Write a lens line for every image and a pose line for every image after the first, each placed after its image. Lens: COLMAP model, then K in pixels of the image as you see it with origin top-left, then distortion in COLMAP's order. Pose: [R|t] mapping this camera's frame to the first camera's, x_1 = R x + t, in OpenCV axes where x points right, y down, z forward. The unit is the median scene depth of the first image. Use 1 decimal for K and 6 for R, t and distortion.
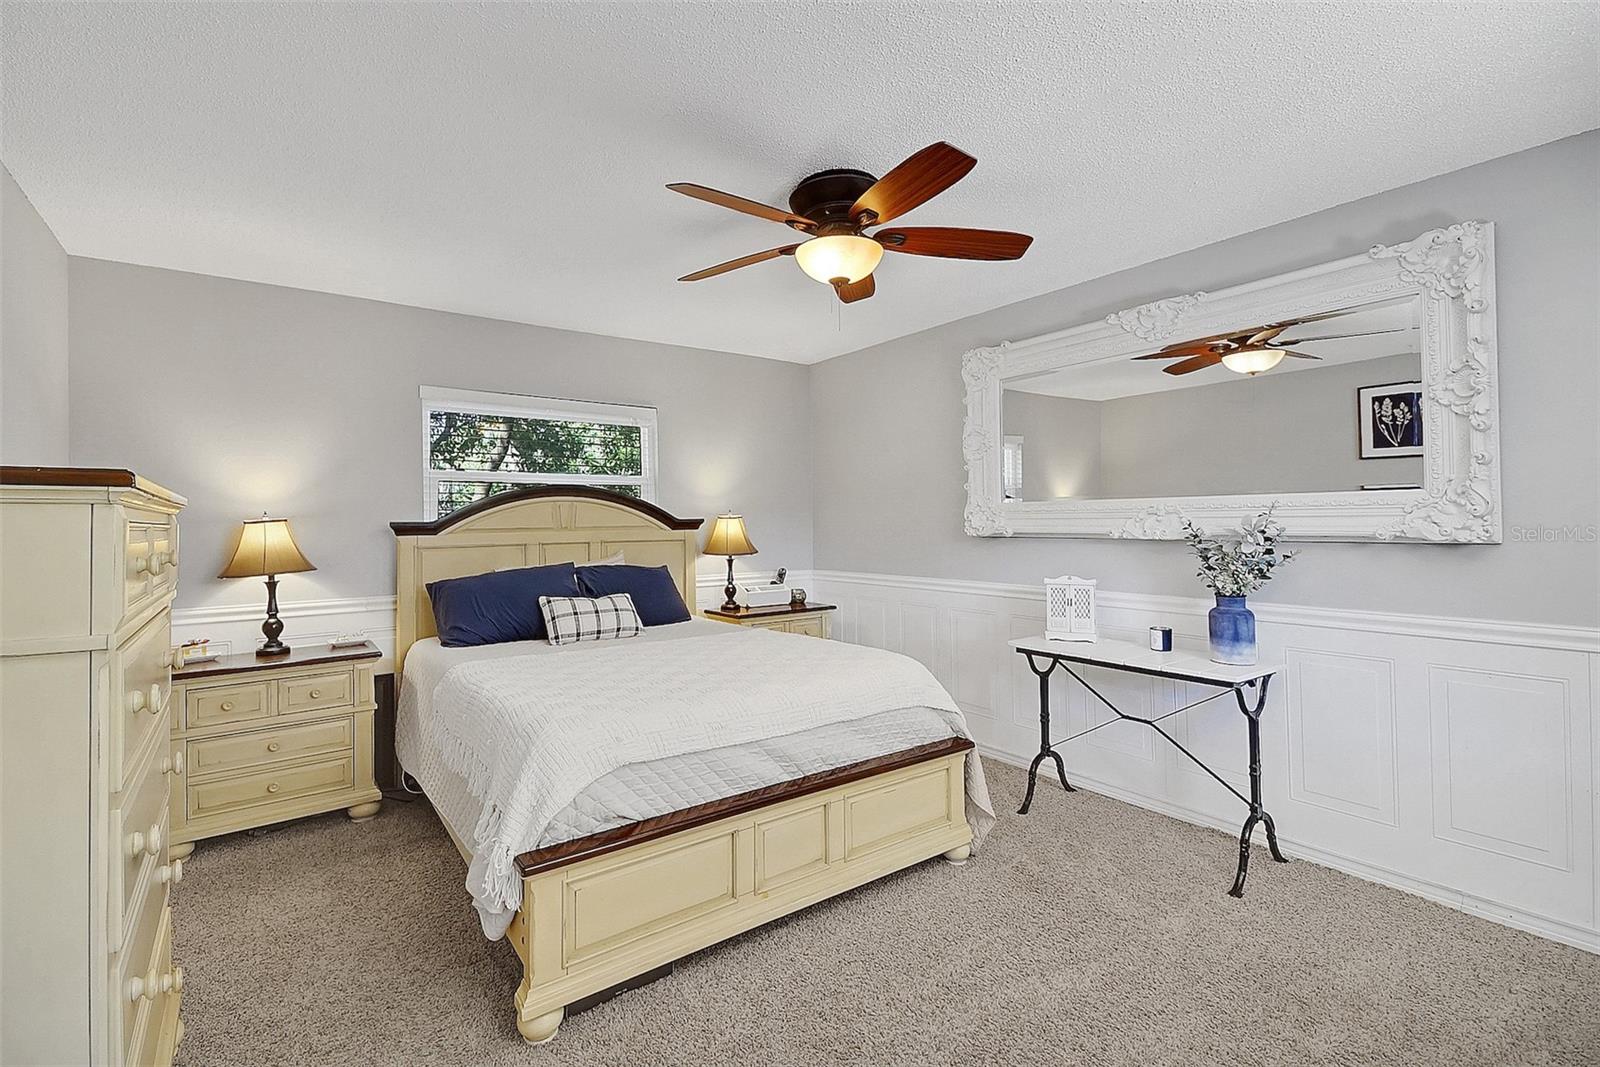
lens RADIAL K [[713.2, 0, 774.5], [0, 713.2, 529.1], [0, 0, 1]] dist [0.048839, -0.020626]
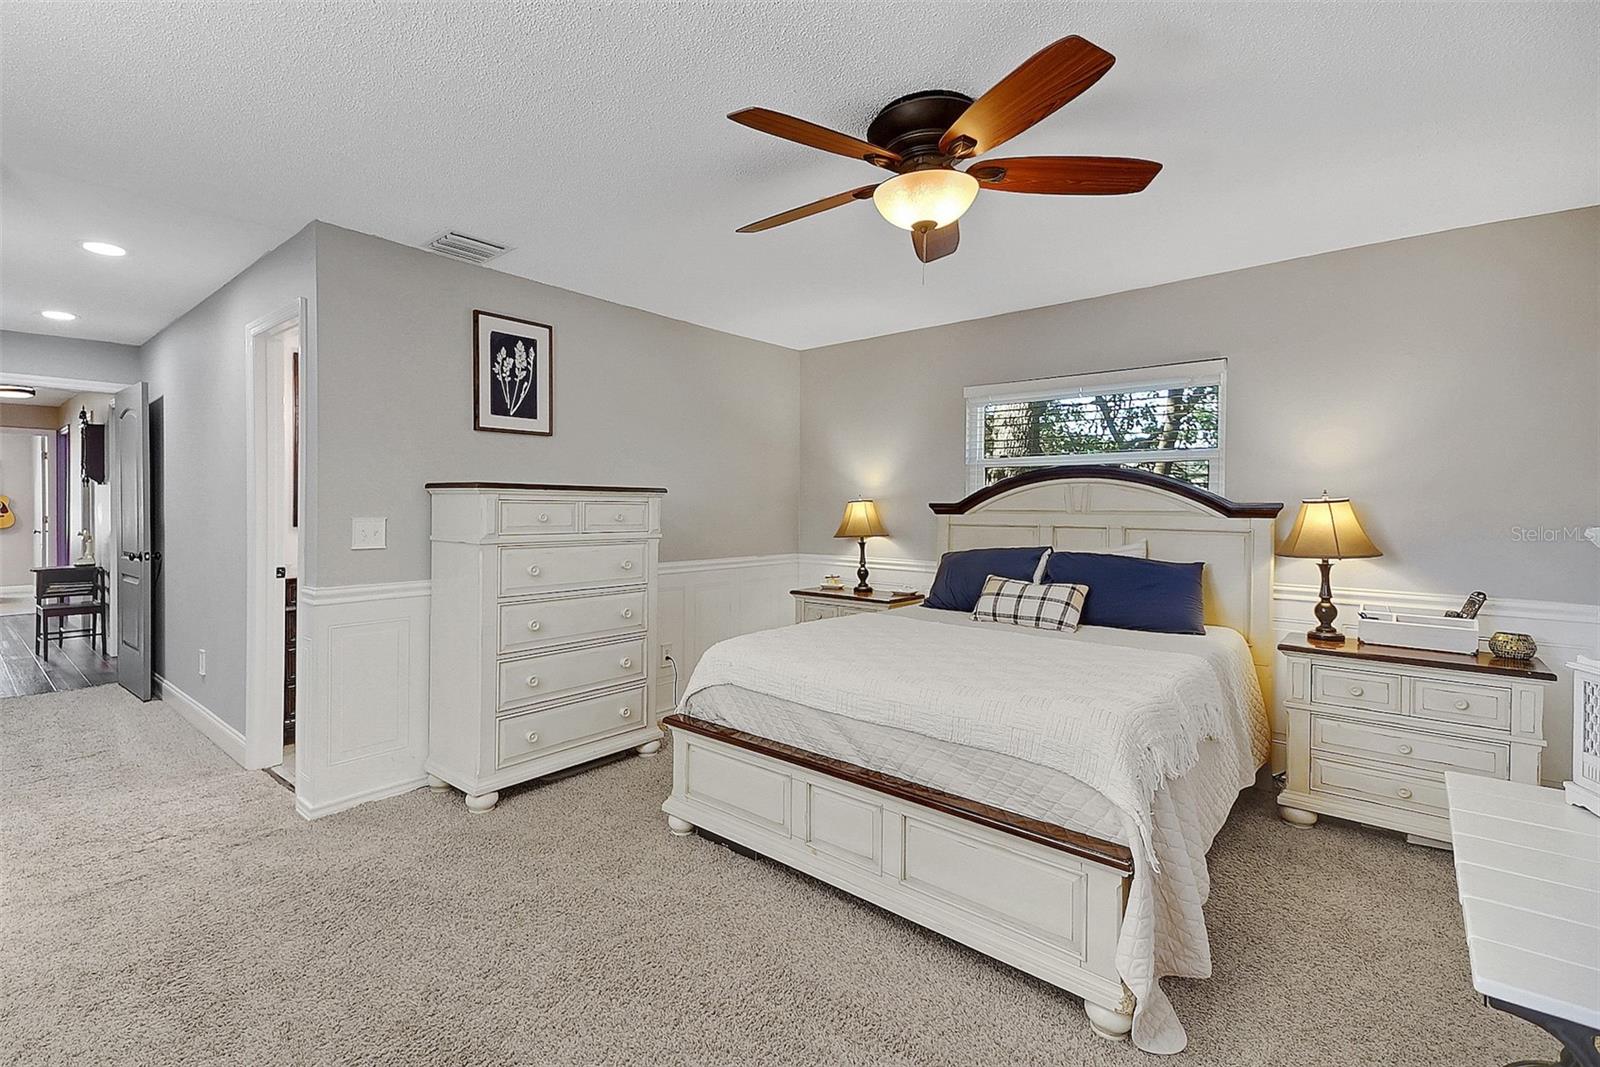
lens RADIAL K [[761.2, 0, 800.0], [0, 761.2, 533.5], [0, 0, 1]] dist [0.049083, -0.027016]
pose [[0.234108, 0.052204, -0.970808, 0.710423], [-0.020621, 0.998599, 0.048726, -0.016937], [0.971992, 0.008612, 0.234856, 0.463724]]
